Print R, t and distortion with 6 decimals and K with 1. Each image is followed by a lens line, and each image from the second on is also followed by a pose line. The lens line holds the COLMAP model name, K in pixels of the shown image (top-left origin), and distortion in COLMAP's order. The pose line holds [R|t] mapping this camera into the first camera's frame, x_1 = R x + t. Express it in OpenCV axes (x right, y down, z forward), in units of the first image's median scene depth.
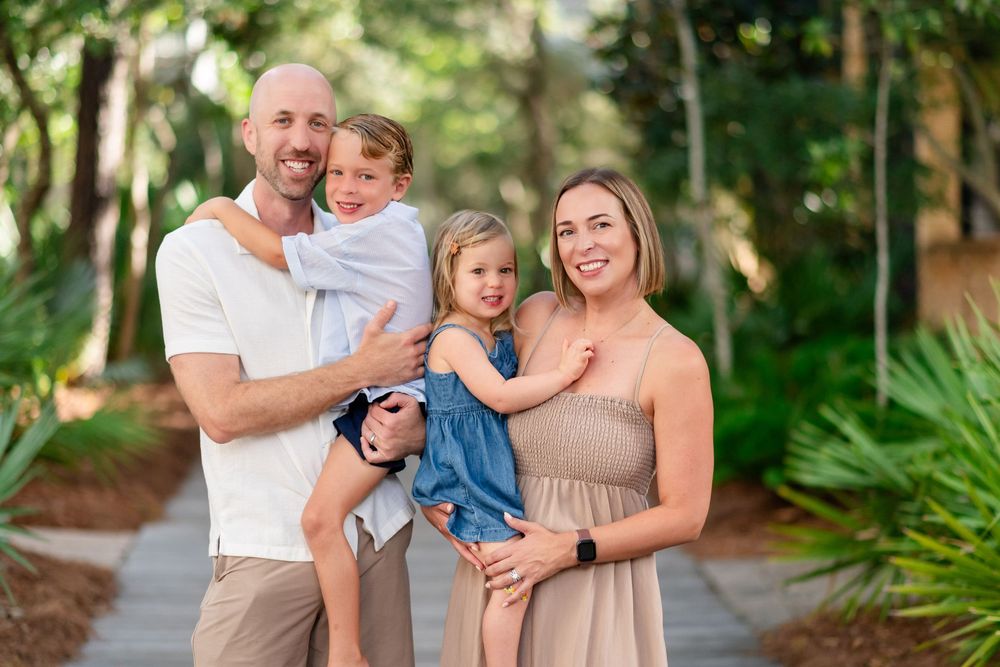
lens RADIAL K [[2835.3, 0, 523.0], [0, 2835.3, 338.0], [0, 0, 1]] dist [0.066770, 0.000000]
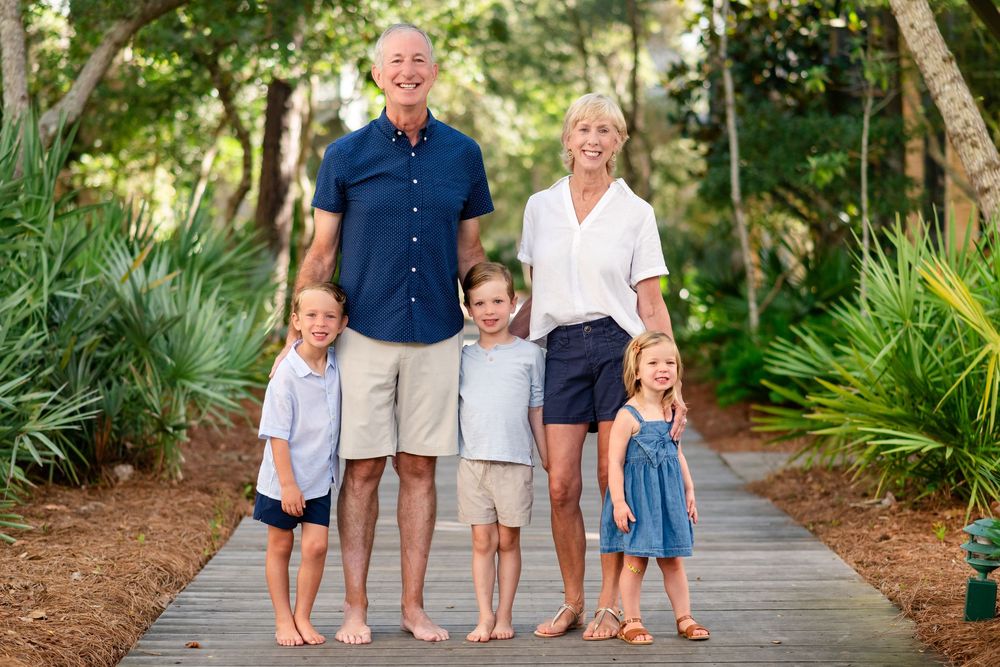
lens RADIAL K [[2835.3, 0, 523.7], [0, 2835.3, 288.9], [0, 0, 1]] dist [0.066770, 0.000000]
pose [[0.998955, 0.012159, -0.044052, 0.024279], [-0.013802, 0.999213, -0.037193, 0.047751], [0.043565, 0.037762, 0.998337, -0.366743]]
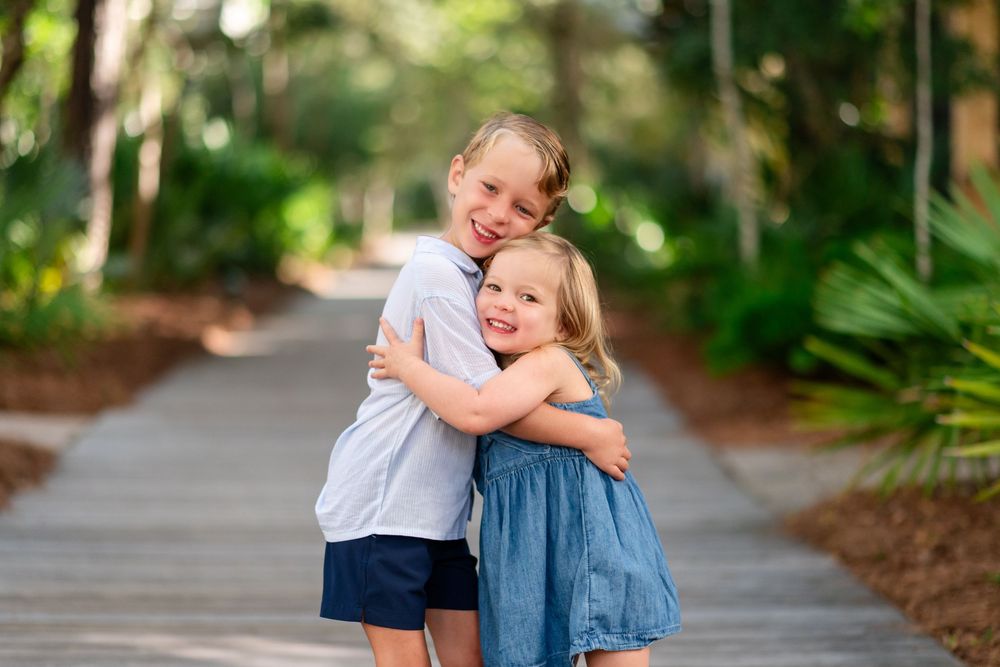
lens RADIAL K [[2638.2, 0, 495.3], [0, 2638.2, 338.7], [0, 0, 1]] dist [0.058946, 0.000000]
pose [[0.999532, 0.007708, -0.029592, 0.015750], [-0.007628, 0.999967, 0.002813, 0.039238], [0.029613, -0.002586, 0.999558, 0.158853]]
